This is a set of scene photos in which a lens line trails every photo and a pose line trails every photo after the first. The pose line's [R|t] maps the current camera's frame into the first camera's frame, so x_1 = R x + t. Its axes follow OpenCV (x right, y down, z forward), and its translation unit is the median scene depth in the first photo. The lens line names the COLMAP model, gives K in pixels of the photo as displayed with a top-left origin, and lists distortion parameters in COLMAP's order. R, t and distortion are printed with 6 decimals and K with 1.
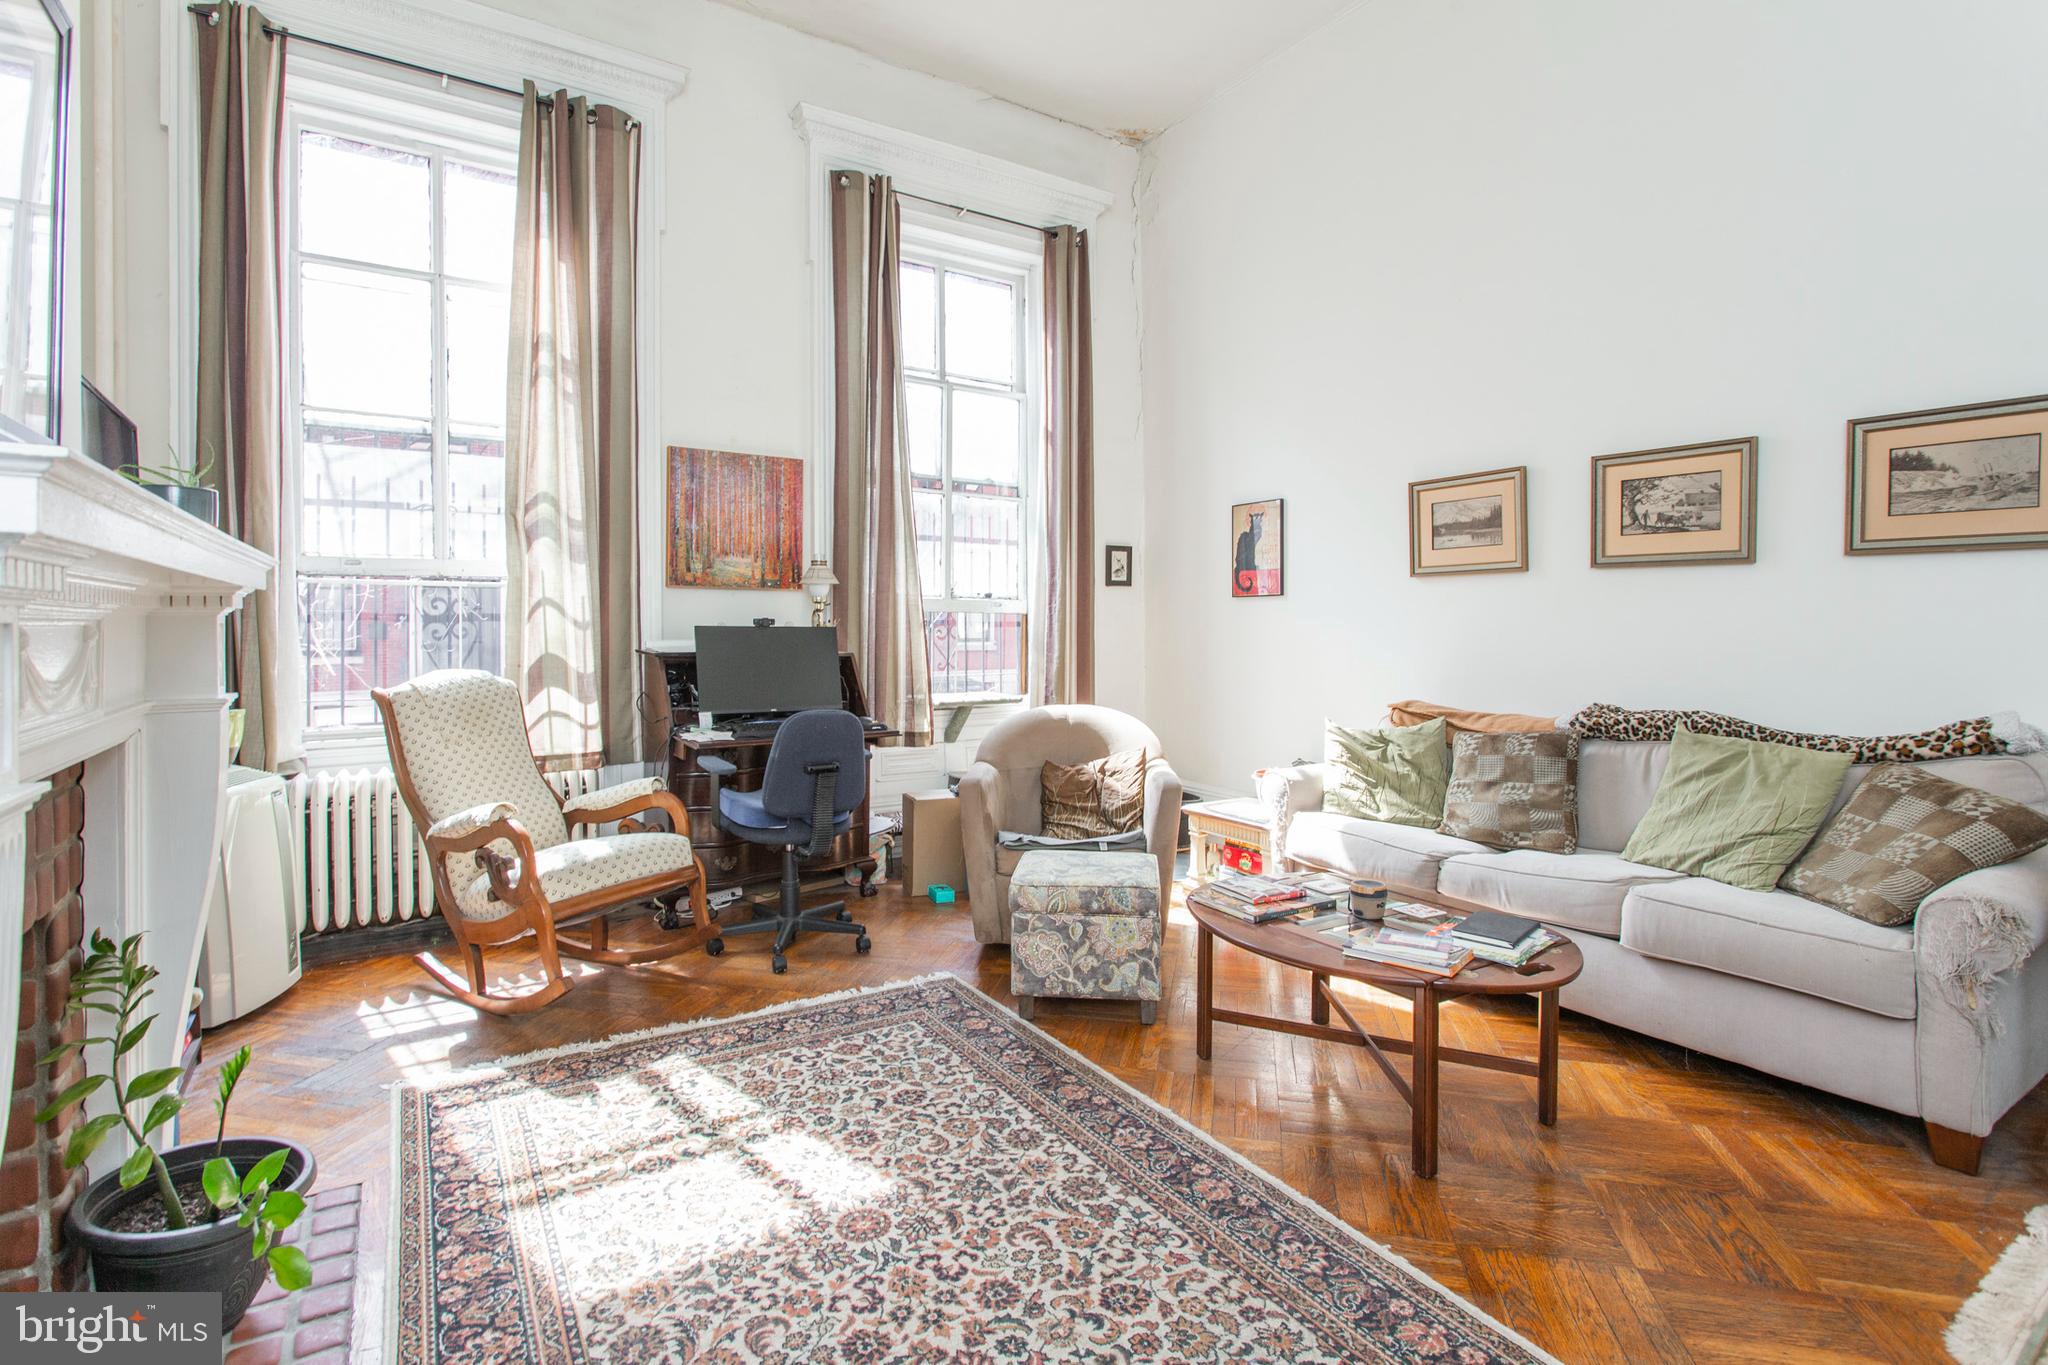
lens RADIAL K [[1000.8, 0, 971.9], [0, 1000.8, 635.1], [0, 0, 1]] dist [-0.015184, 0.000296]
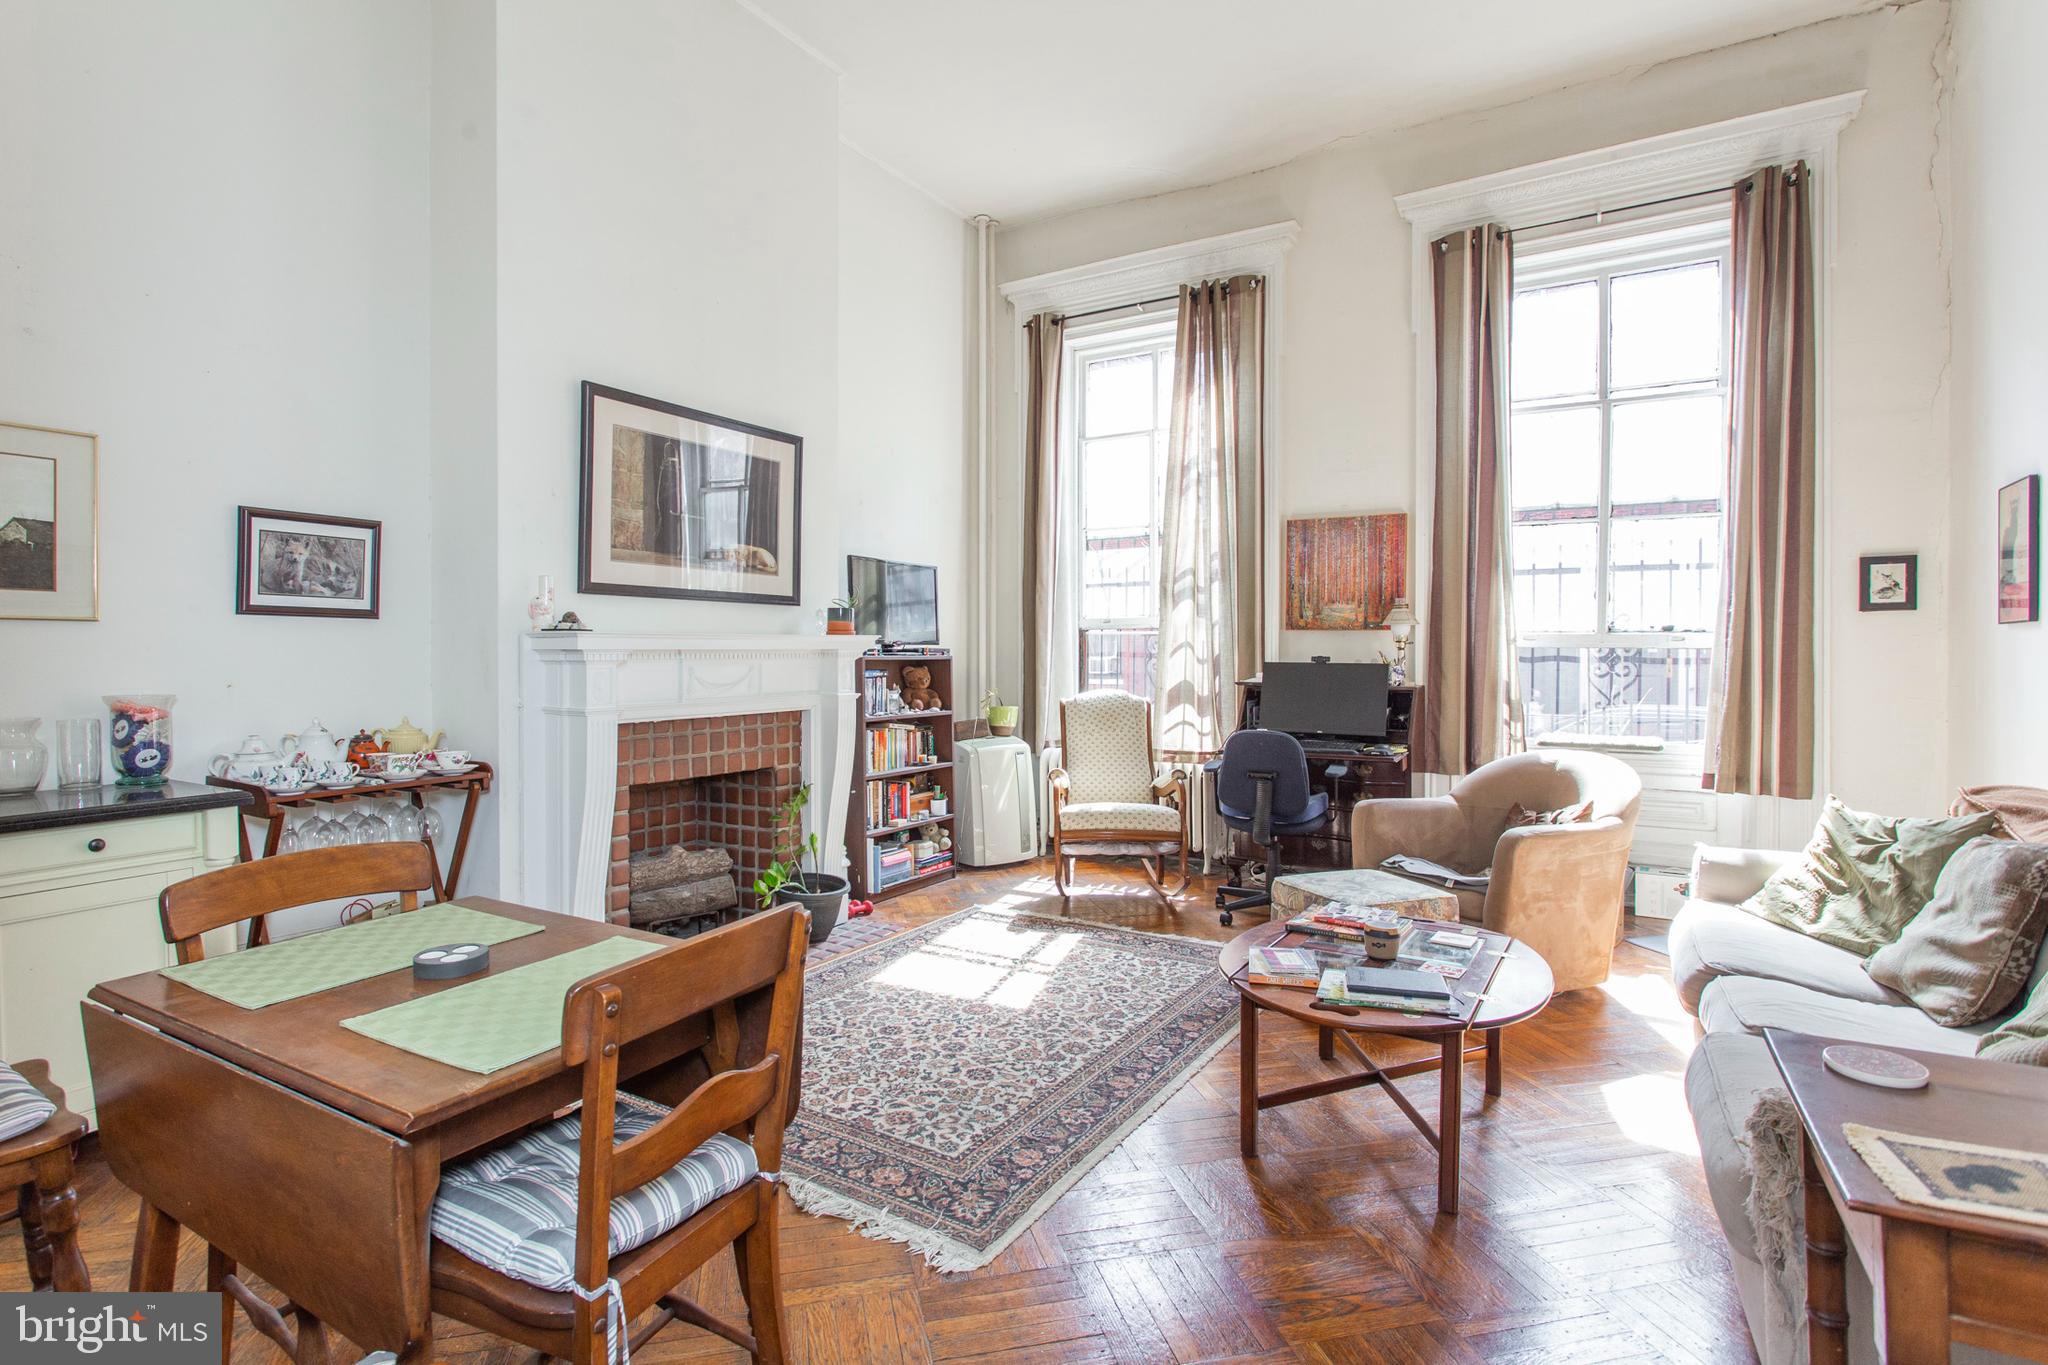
lens RADIAL K [[957.9, 0, 984.7], [0, 957.9, 651.9], [0, 0, 1]] dist [-0.012571, 0.000007]
pose [[0.442811, -0.004645, -0.896603, 1.090949], [-0.004098, 0.999966, -0.007205, -0.019568], [0.896605, 0.006865, 0.442777, 0.200473]]
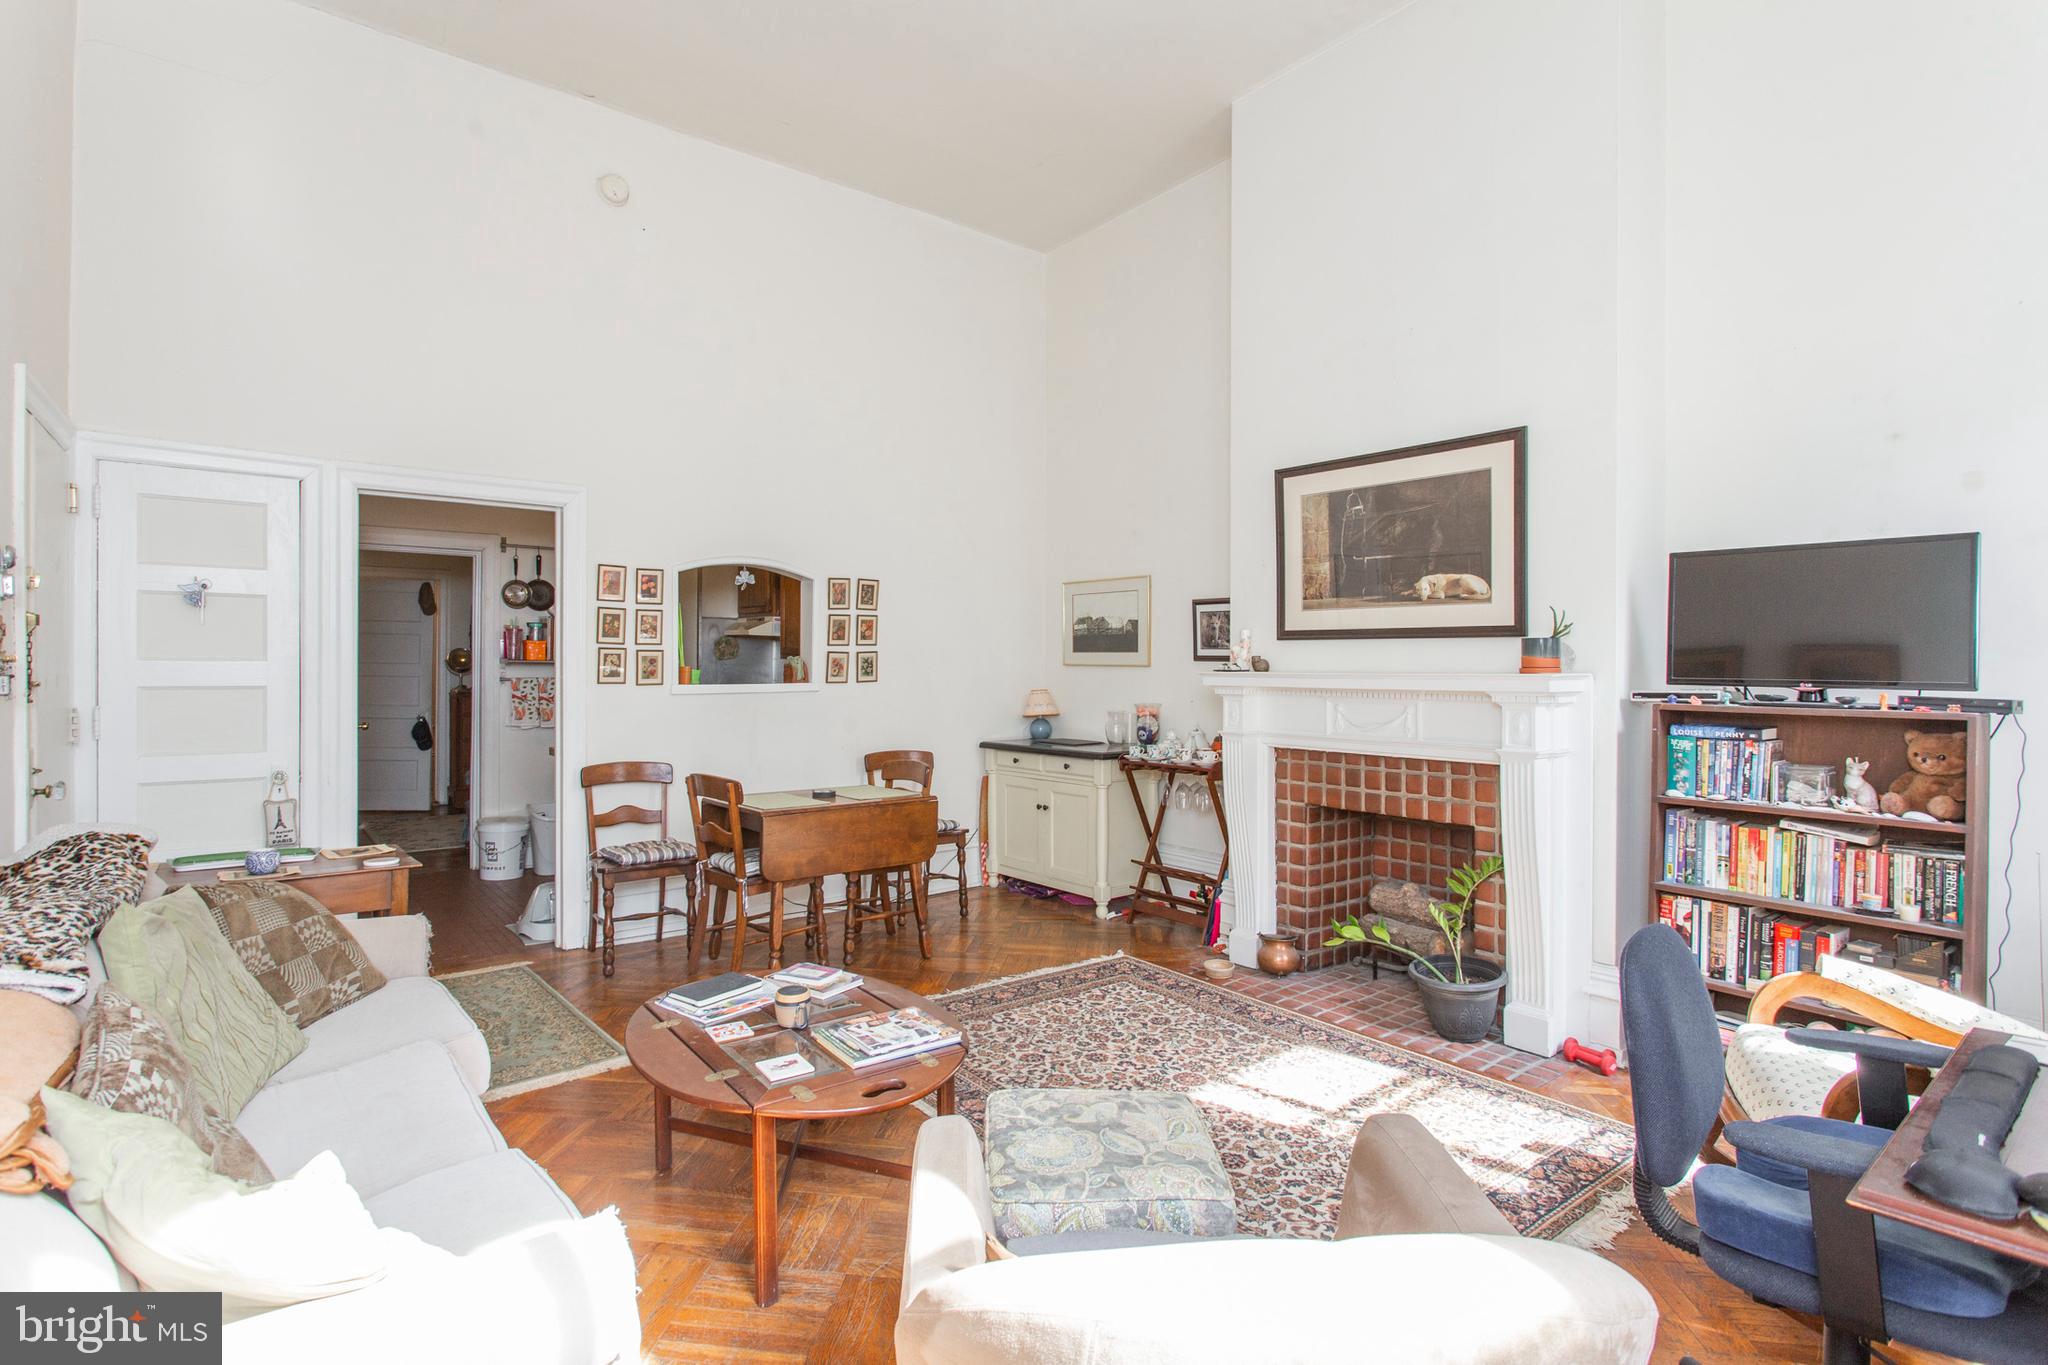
lens RADIAL K [[998.5, 0, 1013.7], [0, 998.5, 658.9], [0, 0, 1]] dist [-0.011717, 0.011063]
pose [[-0.989788, -0.004596, -0.142475, 0.323008], [-0.005414, 0.999971, 0.005355, -0.085538], [0.142447, 0.006071, -0.989784, 1.999121]]
